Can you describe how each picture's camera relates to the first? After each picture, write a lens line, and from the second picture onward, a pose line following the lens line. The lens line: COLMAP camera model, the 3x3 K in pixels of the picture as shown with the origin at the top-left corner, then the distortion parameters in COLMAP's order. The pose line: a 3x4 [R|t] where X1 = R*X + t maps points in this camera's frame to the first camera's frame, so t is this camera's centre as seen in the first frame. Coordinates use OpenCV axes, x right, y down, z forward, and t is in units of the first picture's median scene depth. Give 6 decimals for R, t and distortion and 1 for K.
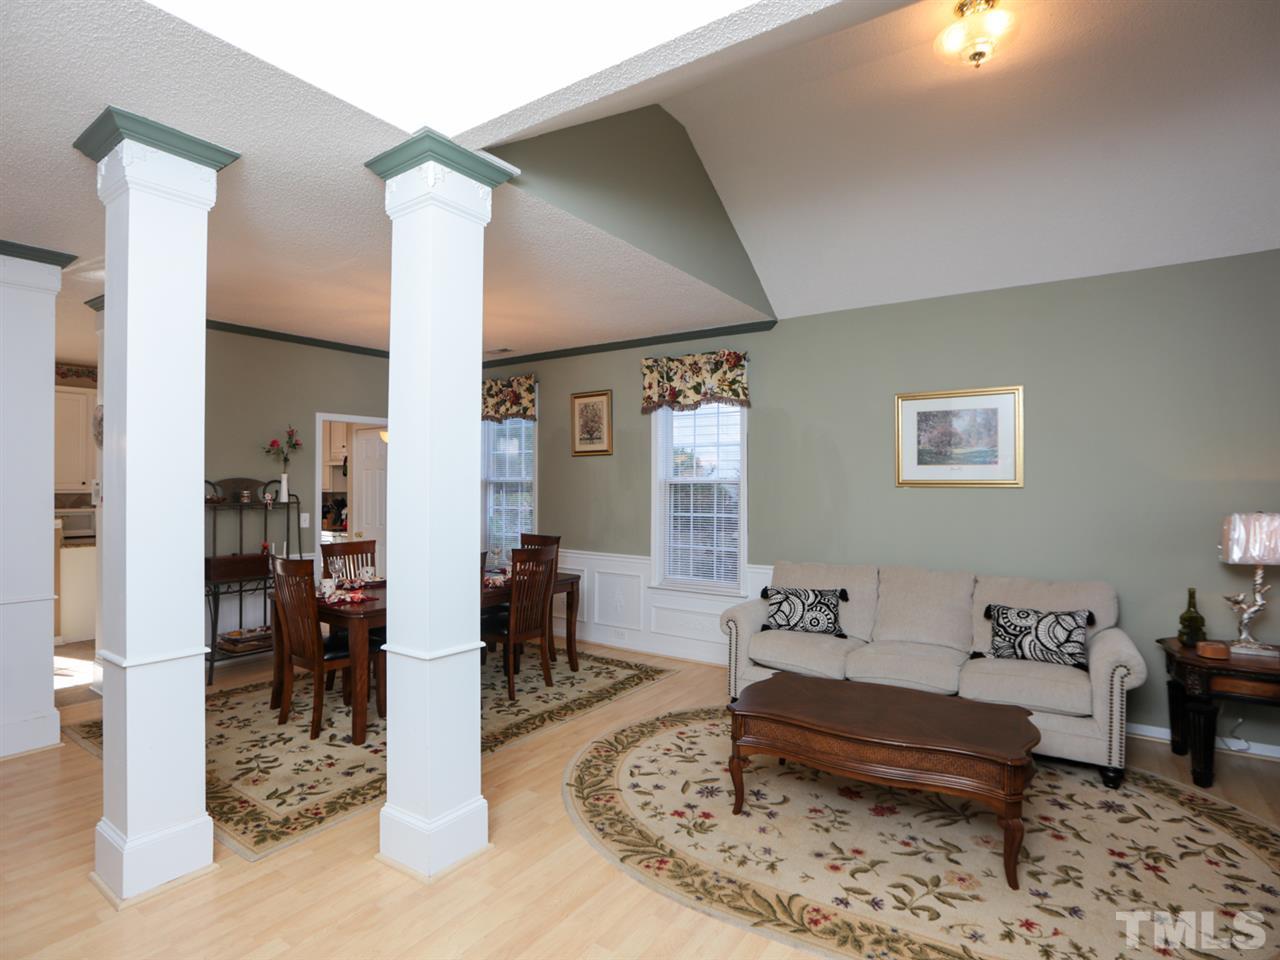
lens RADIAL K [[669.2, 0, 649.3], [0, 669.2, 483.9], [0, 0, 1]] dist [-0.053950, 0.019001]
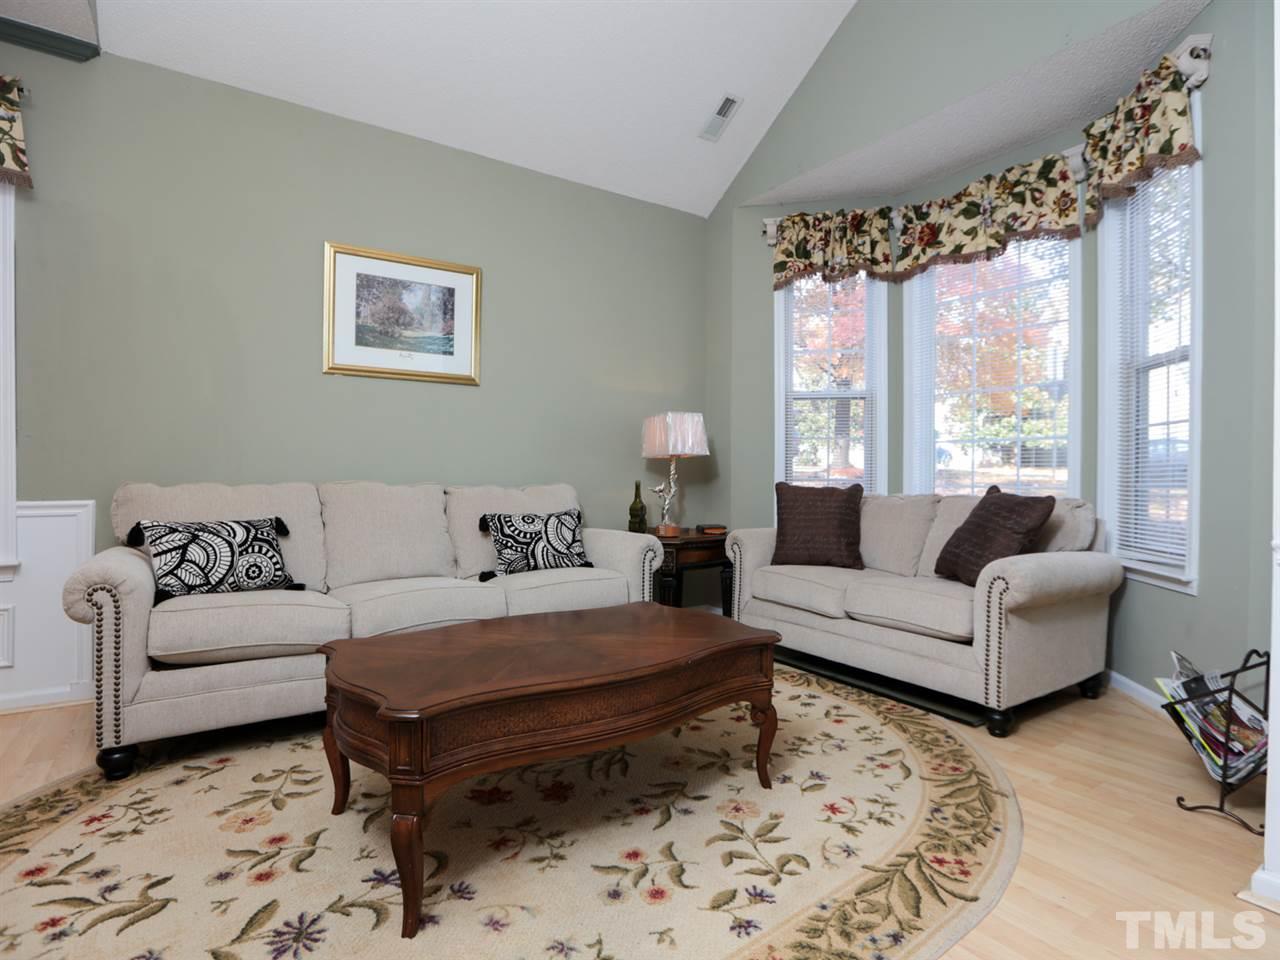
lens RADIAL K [[653.5, 0, 677.2], [0, 653.5, 479.0], [0, 0, 1]] dist [-0.058050, 0.017024]
pose [[0.364229, -0.013722, 0.931208, -0.155640], [-0.001976, 0.999878, 0.015507, 0.129751], [-0.931307, -0.007488, 0.364157, 0.498572]]
